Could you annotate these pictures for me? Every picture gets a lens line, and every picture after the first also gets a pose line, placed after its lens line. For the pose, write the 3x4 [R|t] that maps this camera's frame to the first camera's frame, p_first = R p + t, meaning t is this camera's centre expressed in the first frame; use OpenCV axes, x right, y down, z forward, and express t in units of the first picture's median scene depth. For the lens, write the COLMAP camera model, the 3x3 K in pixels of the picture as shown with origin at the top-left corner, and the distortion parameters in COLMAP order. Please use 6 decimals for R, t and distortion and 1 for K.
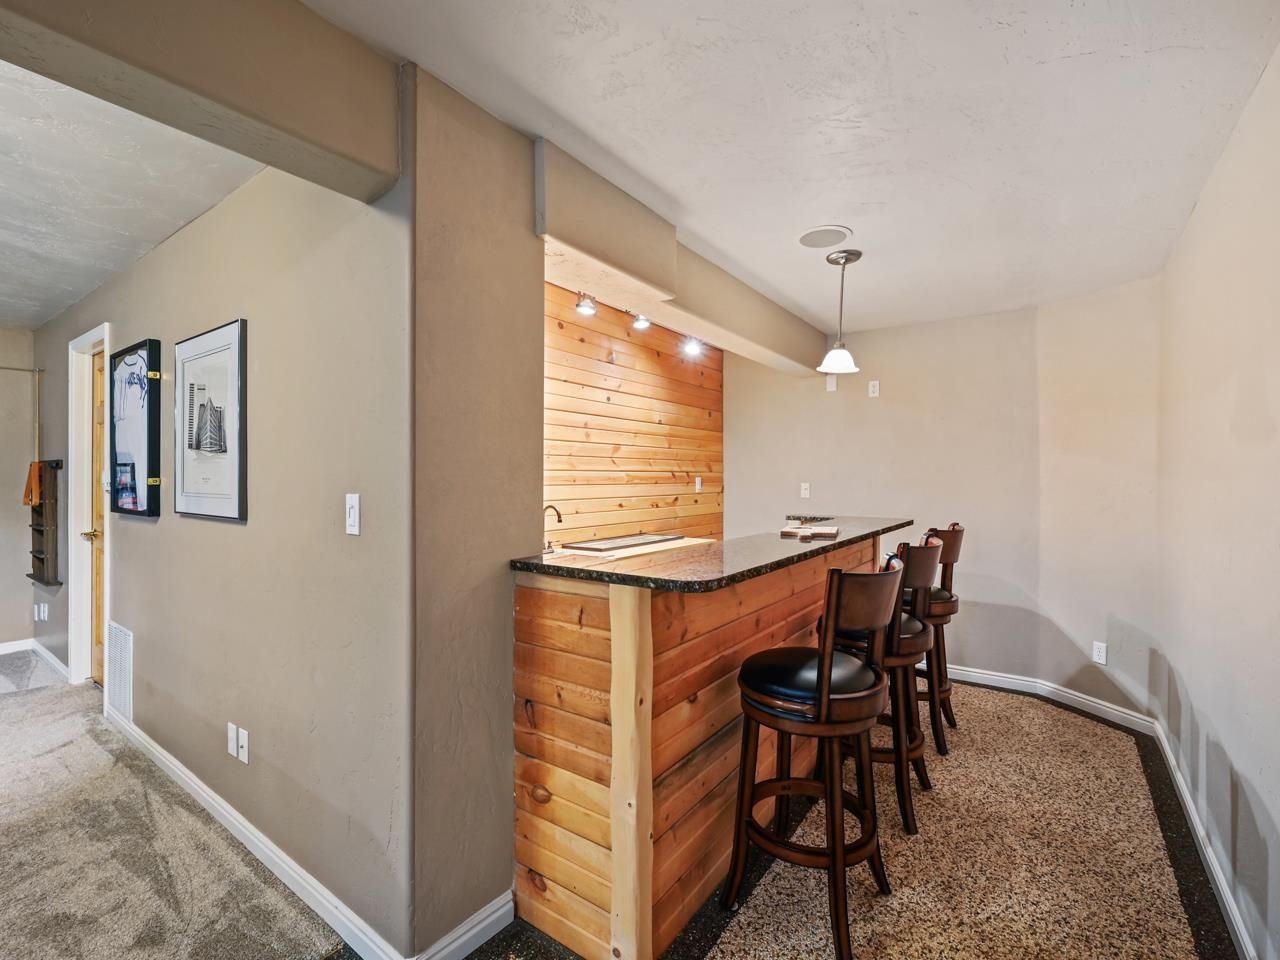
lens RADIAL K [[584.0, 0, 637.9], [0, 584.0, 477.6], [0, 0, 1]] dist [-0.001111, 0.001187]
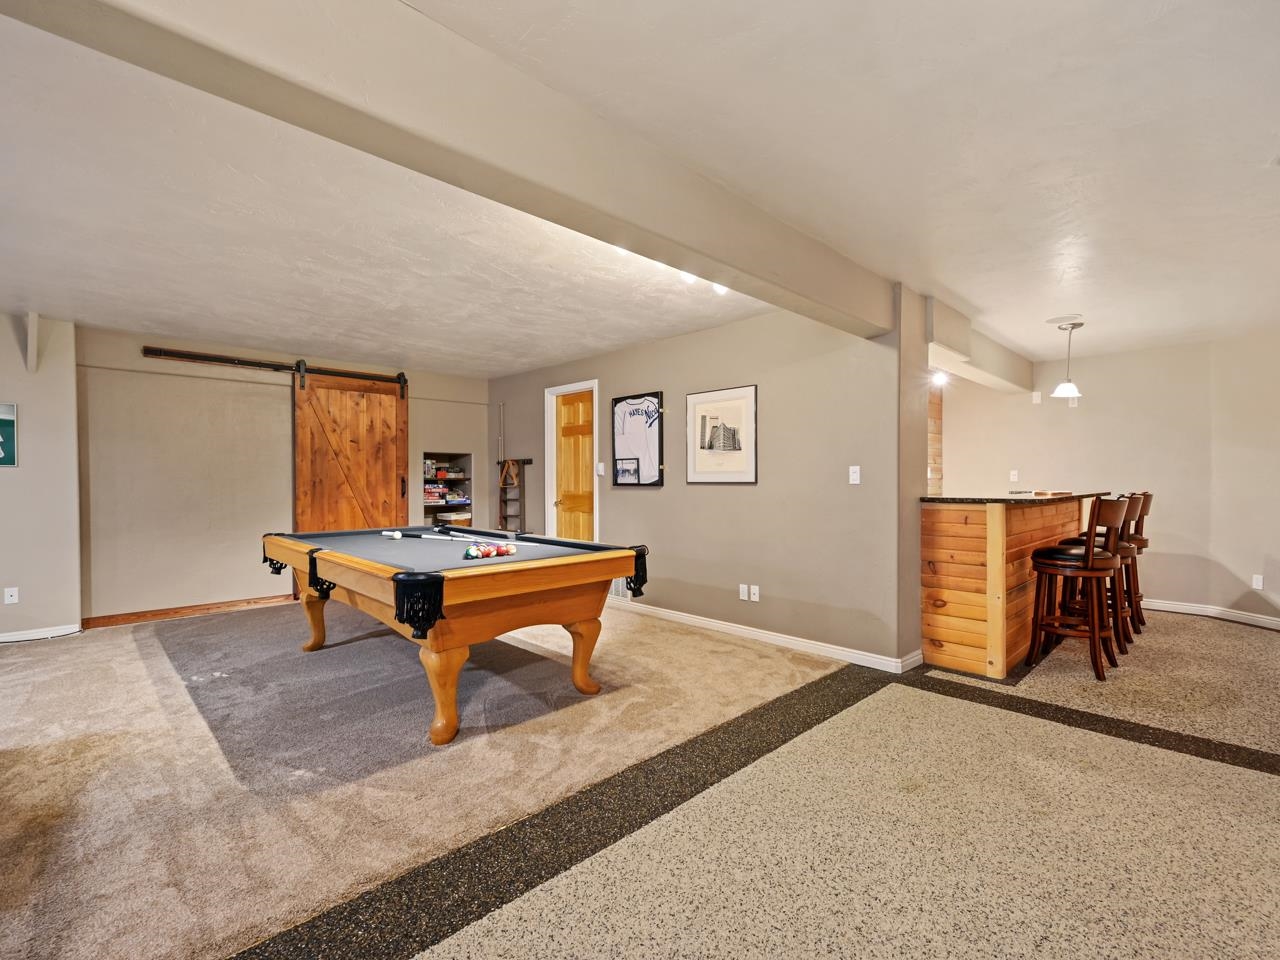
lens RADIAL K [[584.0, 0, 636.2], [0, 584.0, 487.9], [0, 0, 1]] dist [-0.001111, 0.001187]
pose [[0.983288, -0.002589, -0.182041, -0.676016], [0.004998, 0.999906, 0.012778, 0.058349], [0.181991, -0.013474, 0.983208, -1.029533]]
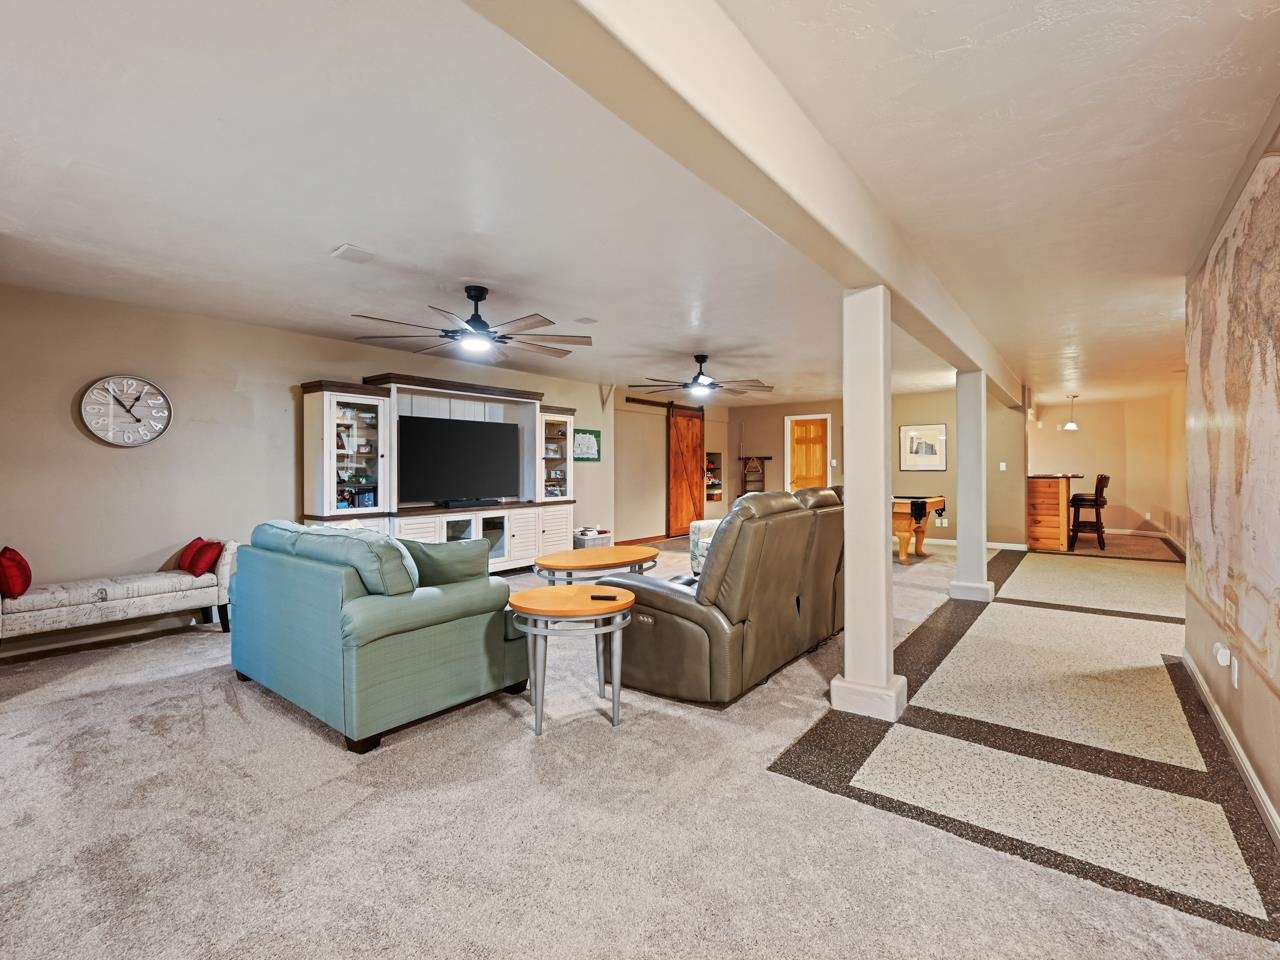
lens RADIAL K [[584.0, 0, 638.6], [0, 584.0, 469.0], [0, 0, 1]] dist [-0.001111, 0.001187]
pose [[0.999492, -0.006588, -0.031198, -2.651324], [0.006628, 0.999977, 0.001155, 0.040819], [0.031190, -0.001361, 0.999513, -3.187991]]
